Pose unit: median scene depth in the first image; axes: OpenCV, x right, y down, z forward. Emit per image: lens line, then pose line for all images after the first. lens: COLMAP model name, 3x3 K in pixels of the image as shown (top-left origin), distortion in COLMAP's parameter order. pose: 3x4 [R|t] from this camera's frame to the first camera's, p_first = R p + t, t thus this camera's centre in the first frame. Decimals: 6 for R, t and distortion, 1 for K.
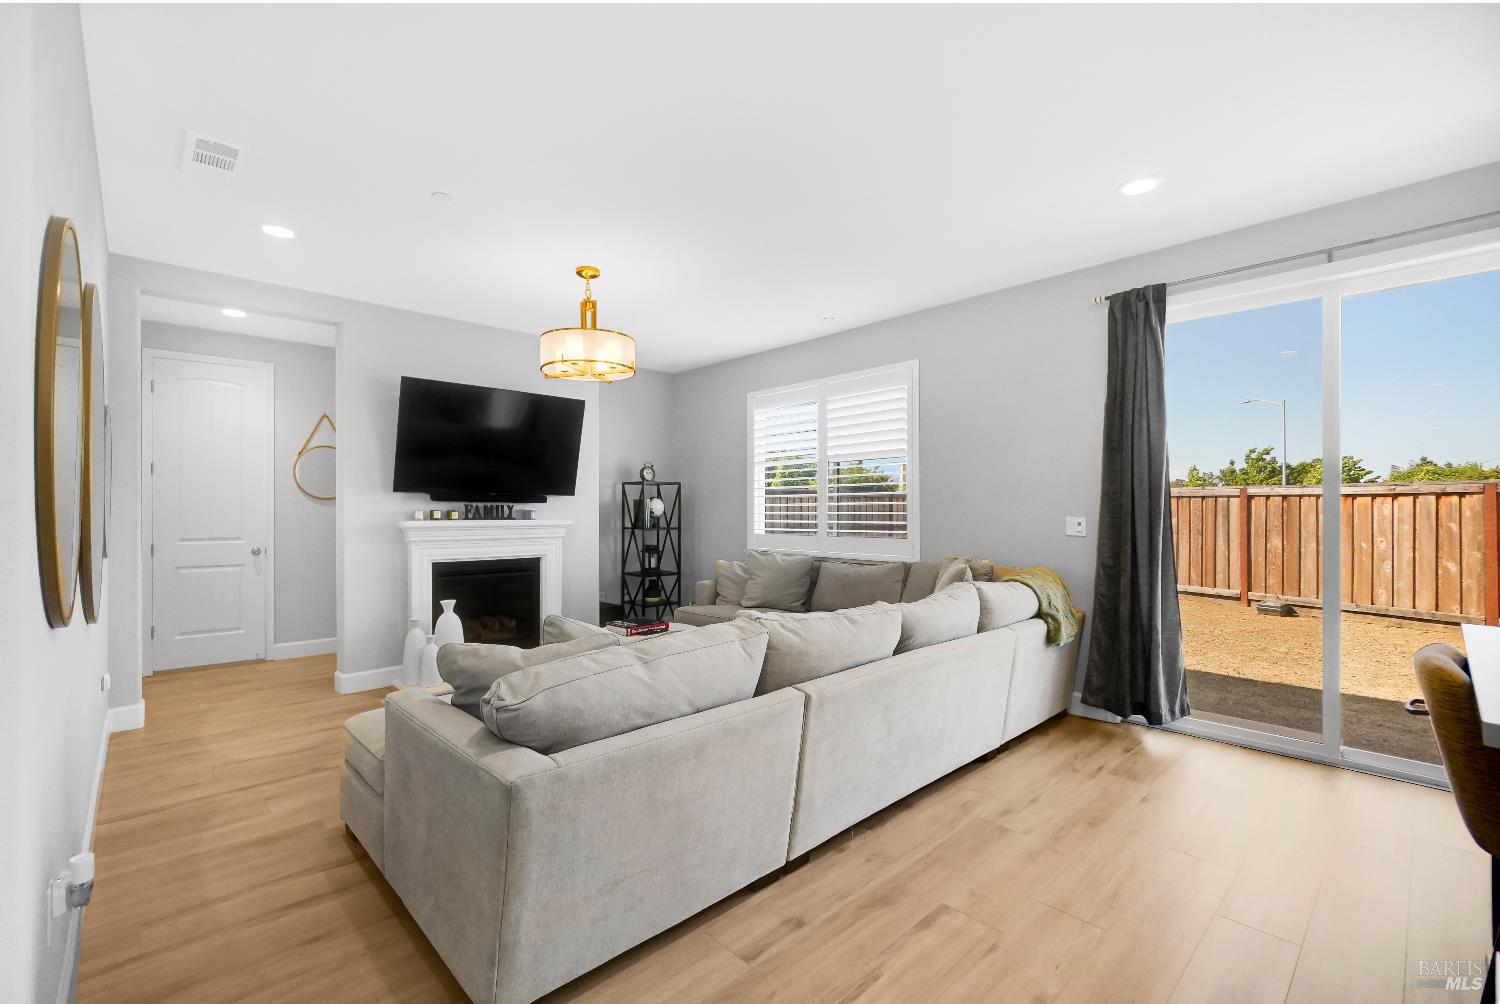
lens RADIAL K [[645.4, 0, 725.3], [0, 645.4, 506.4], [0, 0, 1]] dist [-0.000222, 0.000612]
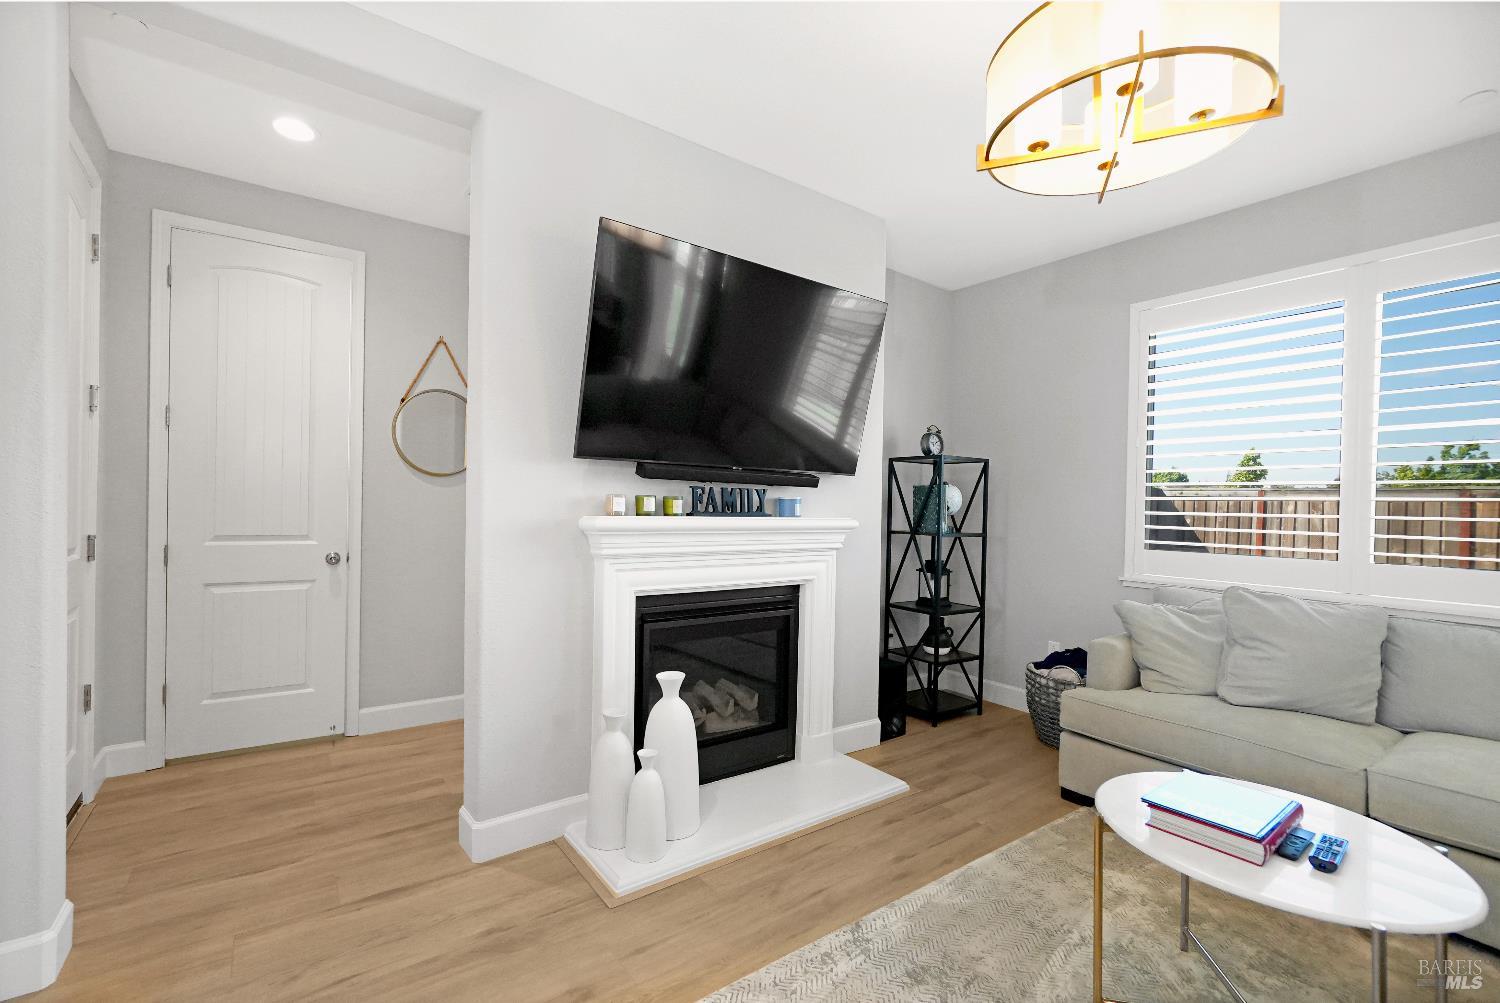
lens RADIAL K [[649.9, 0, 729.2], [0, 649.9, 507.8], [0, 0, 1]] dist [0.002205, 0.000346]
pose [[0.992738, 0.023107, -0.118059, -0.295919], [-0.021303, 0.999637, 0.016517, 0.004846], [0.118398, -0.013882, 0.992869, 0.451864]]
